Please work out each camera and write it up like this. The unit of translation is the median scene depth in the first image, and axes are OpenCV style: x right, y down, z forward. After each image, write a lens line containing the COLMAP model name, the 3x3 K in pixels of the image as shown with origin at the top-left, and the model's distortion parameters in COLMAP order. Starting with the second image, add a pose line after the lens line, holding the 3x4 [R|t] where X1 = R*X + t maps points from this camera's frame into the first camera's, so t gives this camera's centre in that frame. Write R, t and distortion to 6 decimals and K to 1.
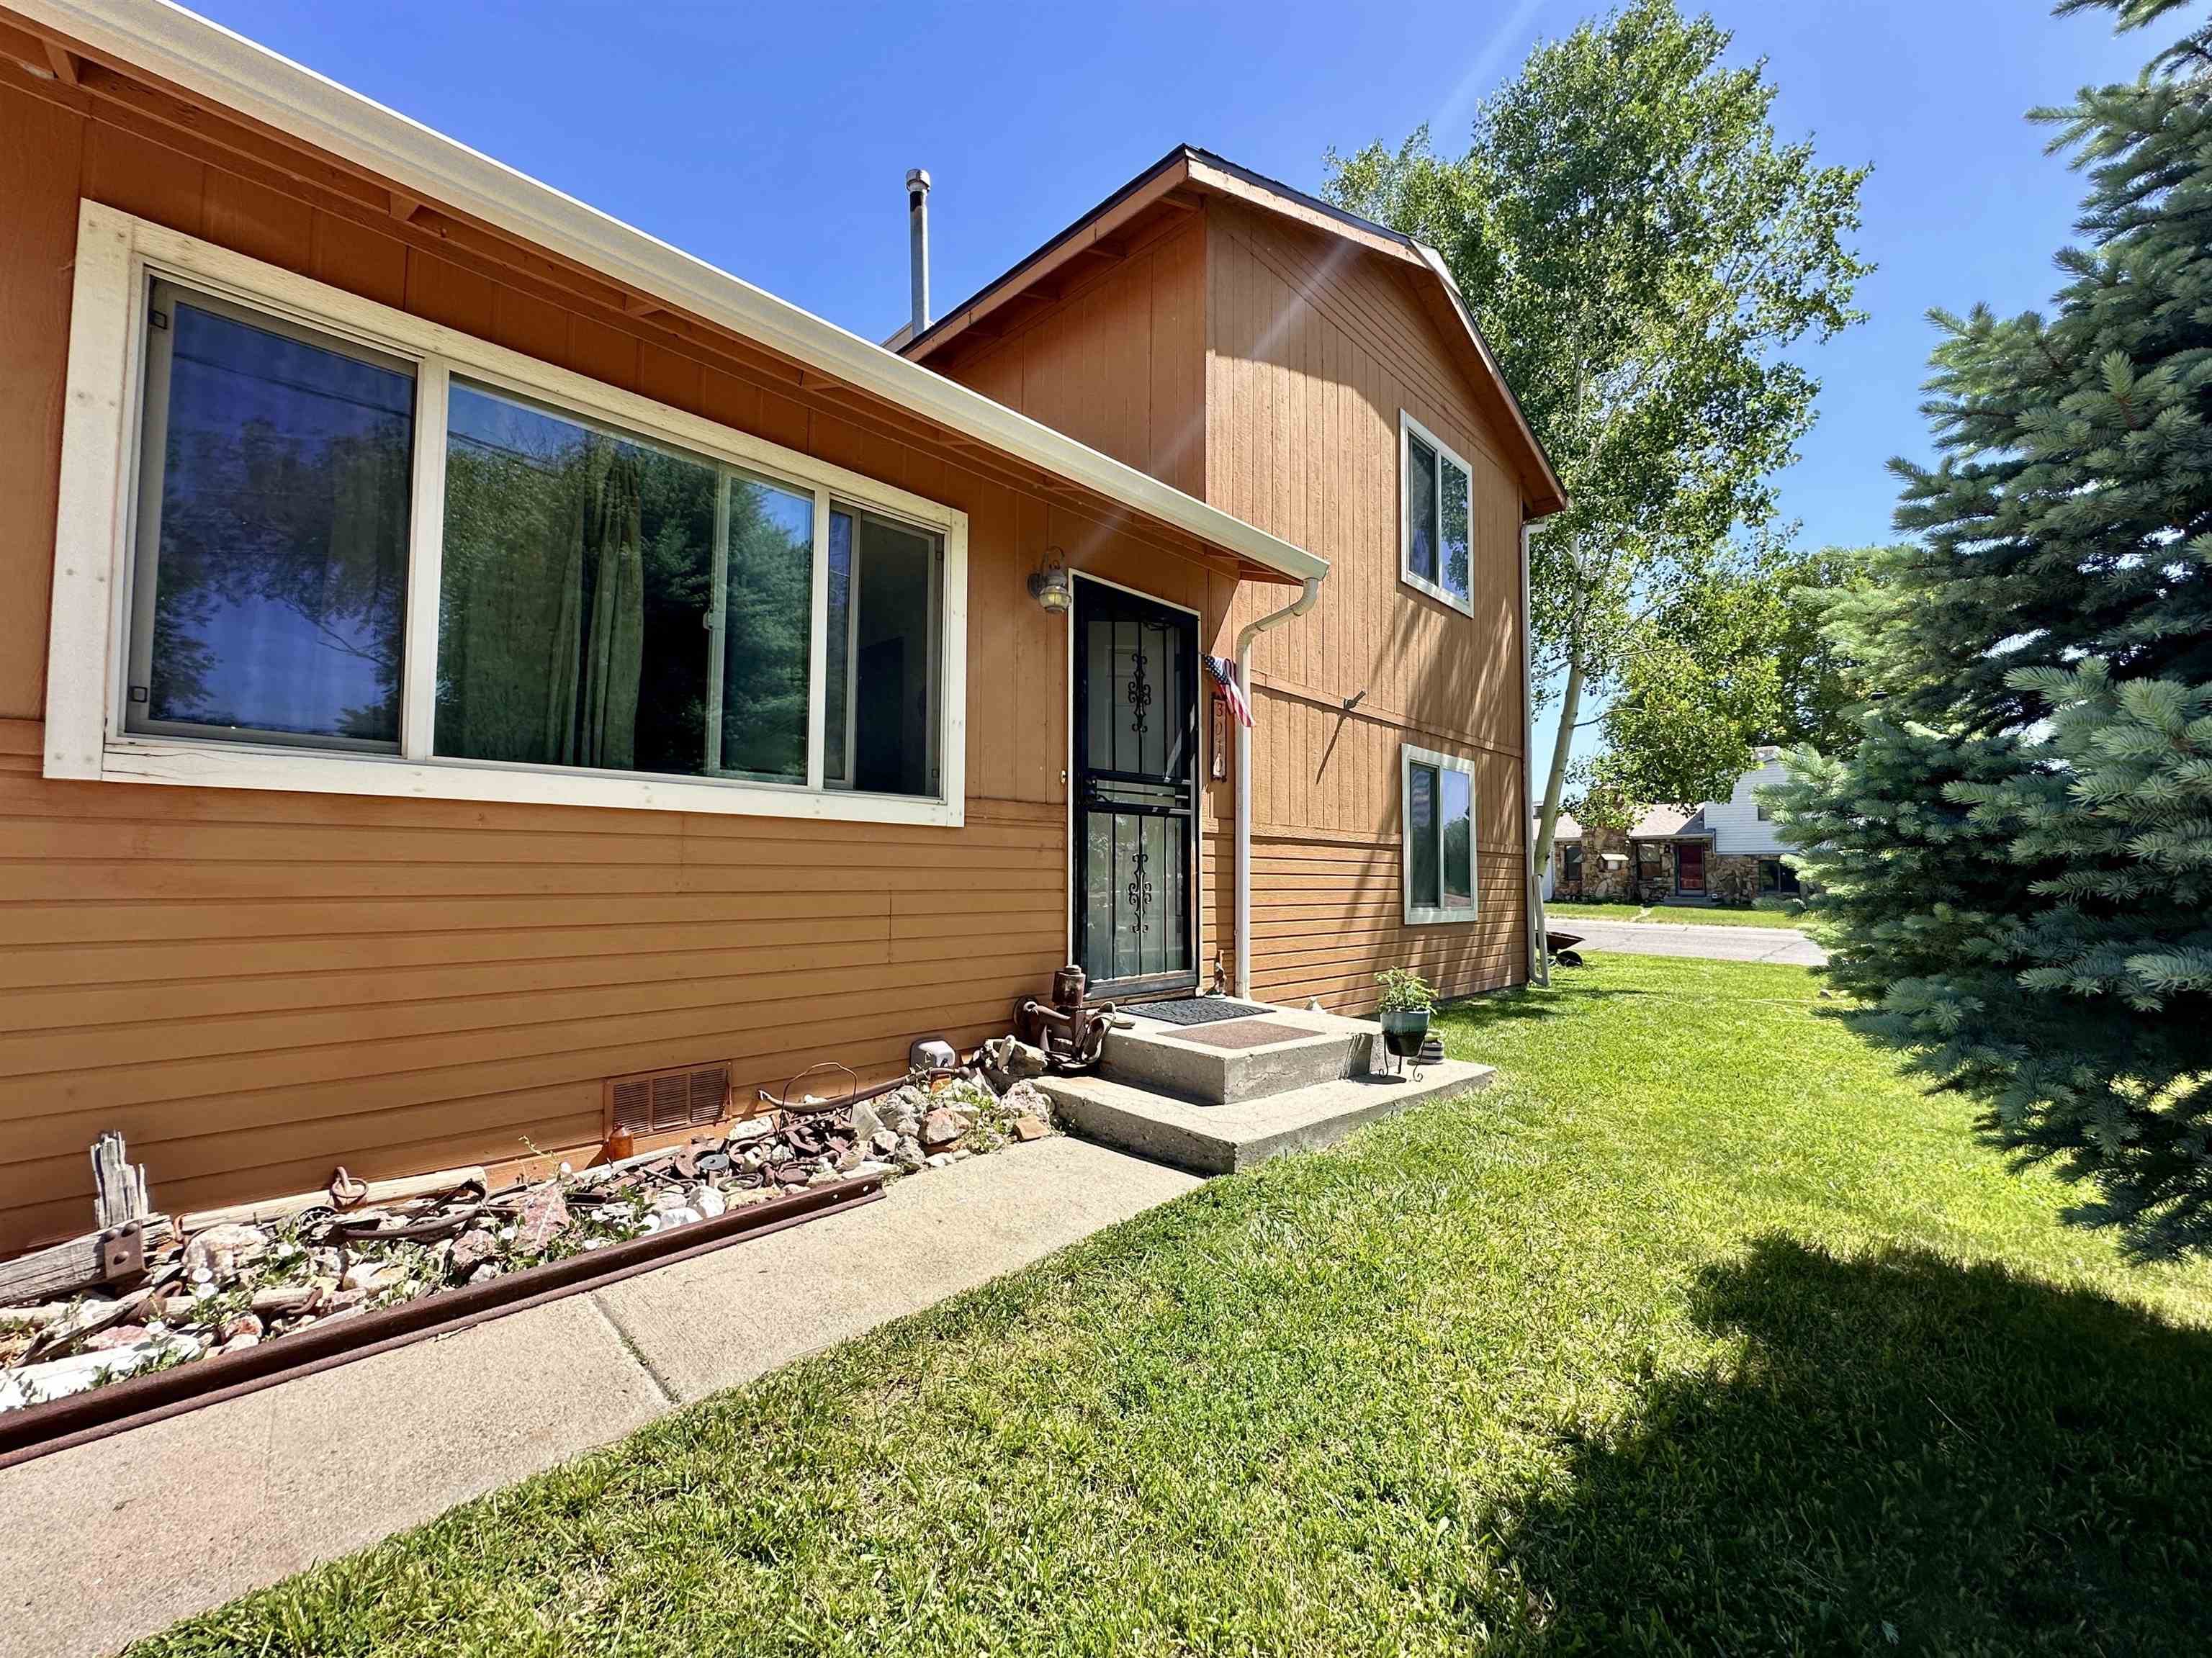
lens RADIAL K [[884.5, 0, 1112.1], [0, 884.5, 823.4], [0, 0, 1]] dist [-0.002588, 0.001063]
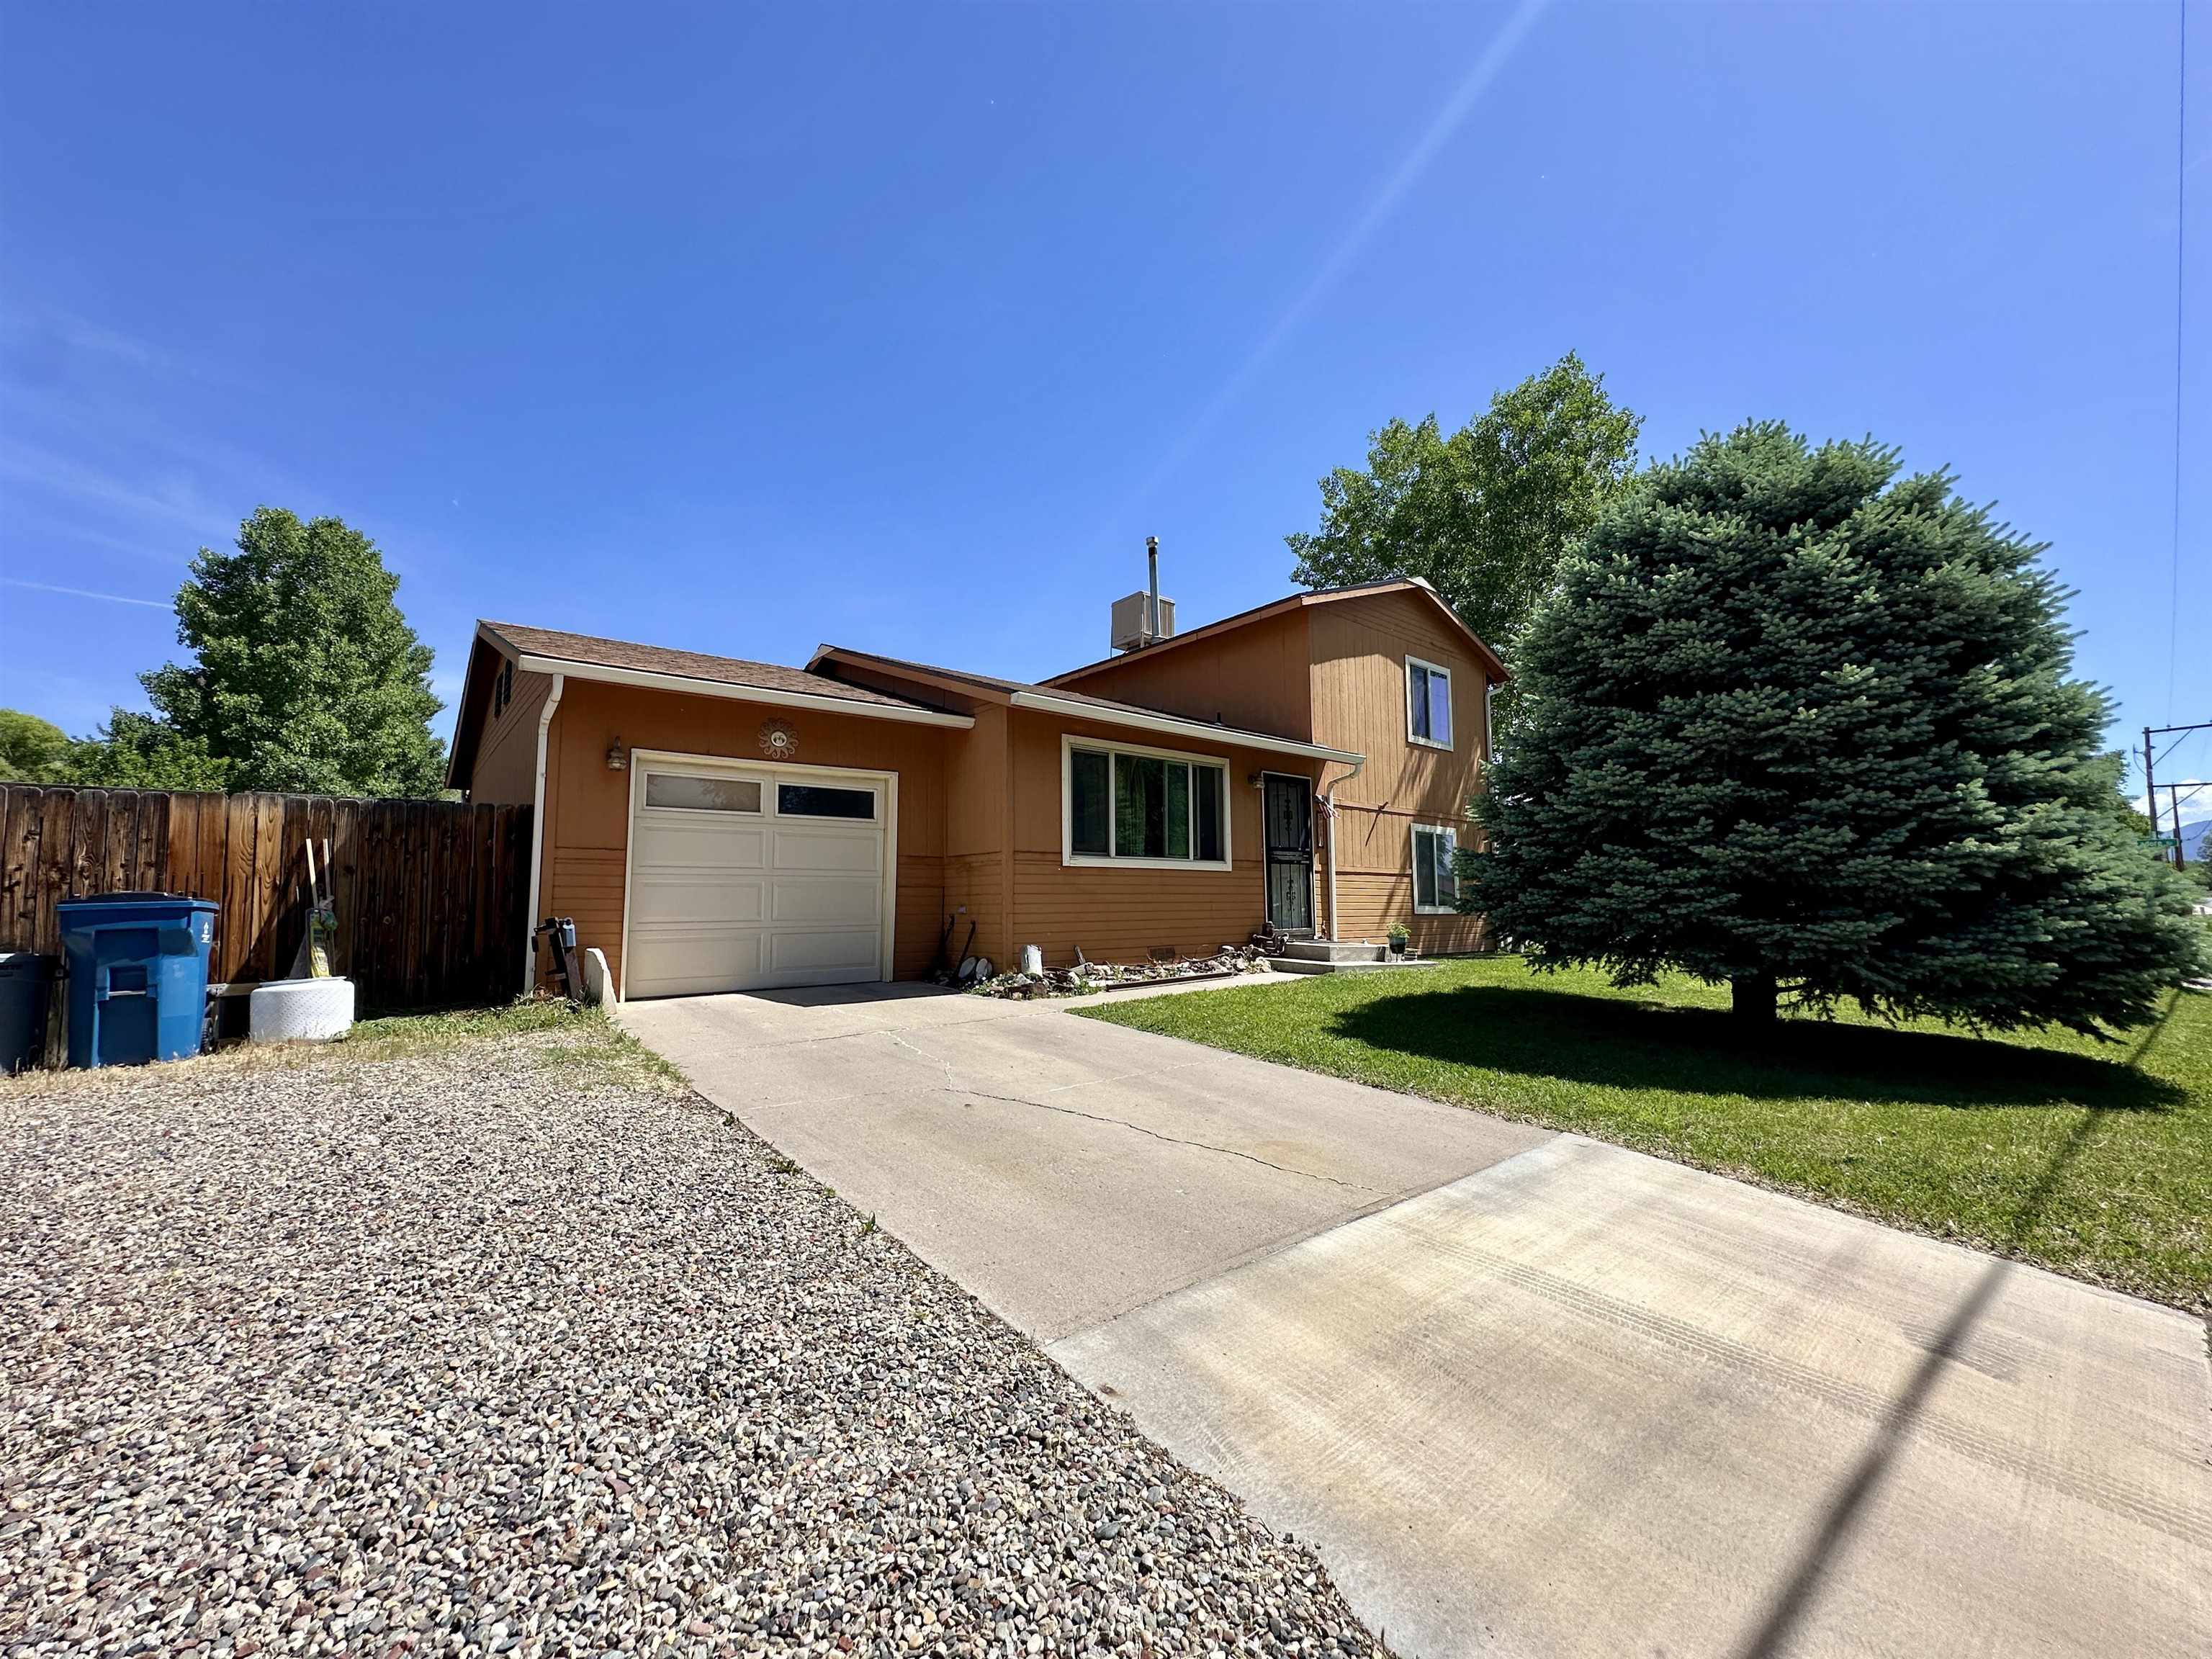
lens RADIAL K [[884.6, 0, 1097.5], [0, 884.6, 824.3], [0, 0, 1]] dist [-0.002588, 0.001063]
pose [[0.994386, -0.023533, -0.103167, -0.234740], [0.019710, 0.999087, -0.037913, -0.036260], [0.103965, 0.035667, 0.993941, -1.454671]]
